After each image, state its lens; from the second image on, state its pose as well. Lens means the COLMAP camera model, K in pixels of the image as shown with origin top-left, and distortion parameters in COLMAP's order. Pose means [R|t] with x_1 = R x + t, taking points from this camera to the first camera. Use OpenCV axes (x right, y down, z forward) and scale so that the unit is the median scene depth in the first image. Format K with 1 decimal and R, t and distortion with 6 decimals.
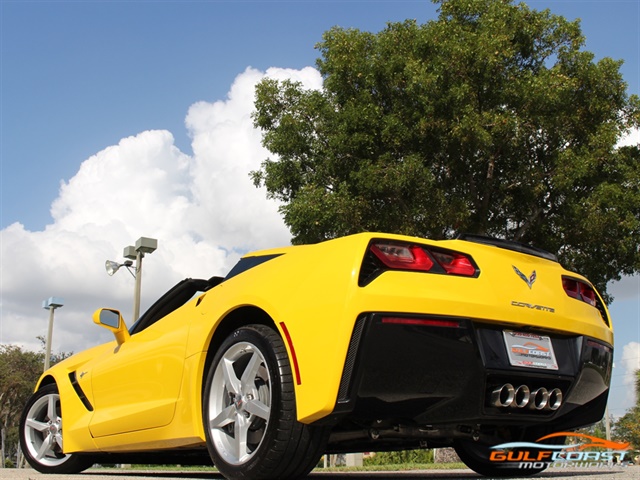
lens RADIAL K [[798.9, 0, 322.0], [0, 798.9, 241.0], [0, 0, 1]] dist [-0.106329, 0.060086]
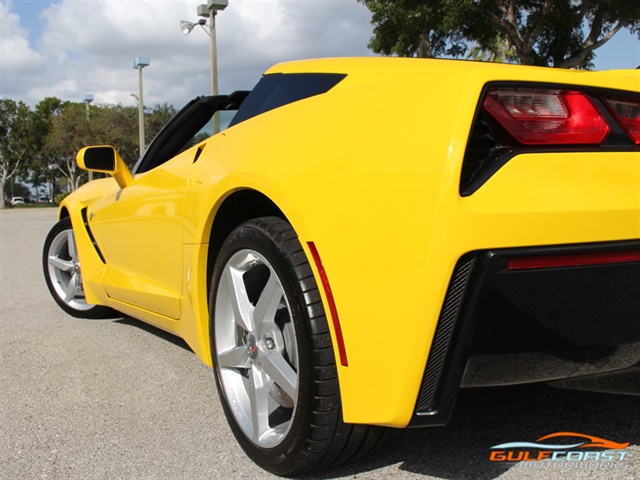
lens RADIAL K [[675.3, 0, 320.2], [0, 675.3, 239.5], [0, 0, 1]] dist [-0.130782, 0.102071]
pose [[0.993525, -0.012999, -0.112870, 0.006811], [0.053279, 0.930738, 0.361785, -0.059533], [0.100350, -0.365456, 0.925404, 0.537092]]
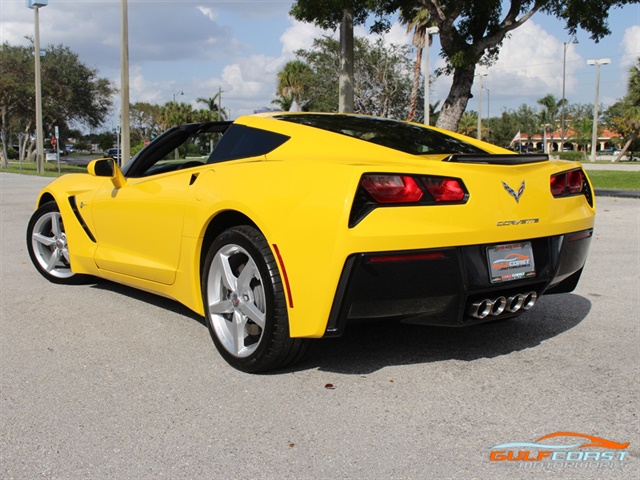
lens RADIAL K [[798.9, 0, 322.0], [0, 798.9, 241.0], [0, 0, 1]] dist [-0.106329, 0.060086]
pose [[0.999931, 0.006694, 0.009622, 0.001338], [-0.010106, 0.908262, 0.418280, -0.313918], [-0.005940, -0.418348, 0.908267, 0.050364]]
